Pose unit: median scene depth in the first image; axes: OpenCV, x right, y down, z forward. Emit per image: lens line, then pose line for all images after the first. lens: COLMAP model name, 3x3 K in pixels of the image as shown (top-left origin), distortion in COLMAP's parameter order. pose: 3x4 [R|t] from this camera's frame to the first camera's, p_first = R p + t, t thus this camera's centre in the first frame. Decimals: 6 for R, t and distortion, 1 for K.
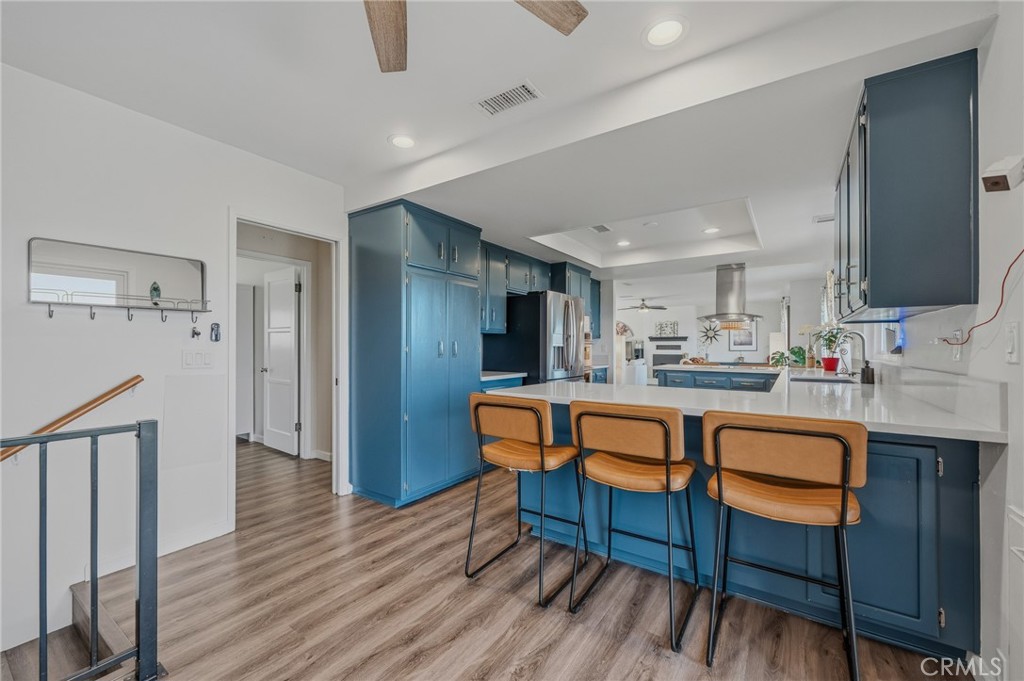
lens RADIAL K [[418.6, 0, 513.9], [0, 418.6, 343.6], [0, 0, 1]] dist [-0.001808, -0.000430]
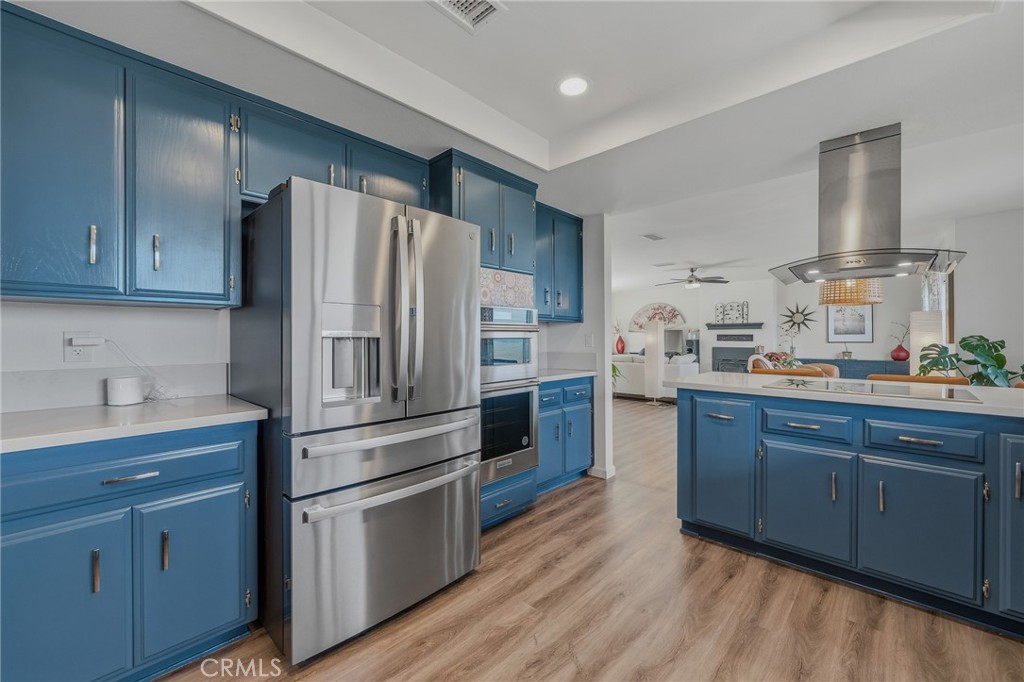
lens RADIAL K [[408.7, 0, 512.0], [0, 408.7, 341.0], [0, 0, 1]] dist [0.000036, -0.000276]
pose [[0.985967, -0.002117, -0.166927, 0.113676], [0.004801, 0.999866, 0.015679, 0.001821], [0.166871, -0.016260, 0.985845, 0.249425]]
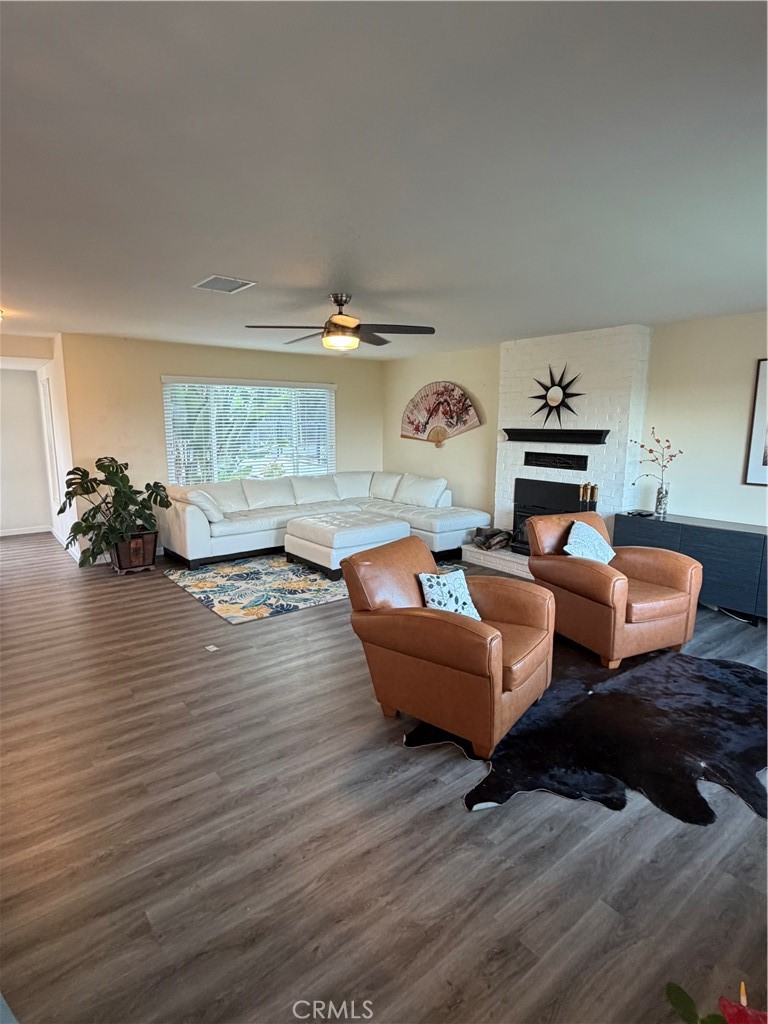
lens RADIAL K [[541.7, 0, 384.0], [0, 541.7, 512.0], [0, 0, 1]] dist [0.023767, -0.000126]
pose [[0.949998, 0.054224, -0.307511, 0.408221], [-0.000409, 0.985022, 0.172429, -0.027617], [0.312255, -0.163682, 0.935791, 0.594650]]
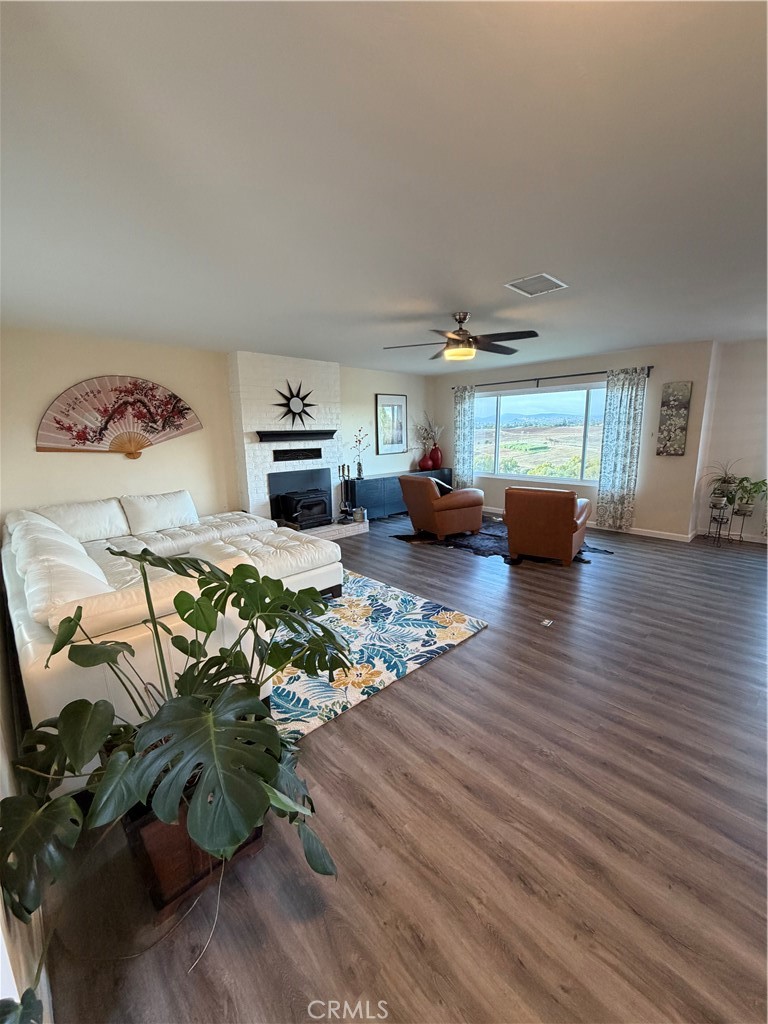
lens RADIAL K [[410.3, 0, 381.5], [0, 410.3, 505.3], [0, 0, 1]] dist [0.000483, 0.000139]
pose [[0.220869, -0.177296, 0.959053, -0.034676], [0.016768, 0.983883, 0.178025, -0.014999], [-0.975159, -0.023239, 0.220282, 0.891127]]
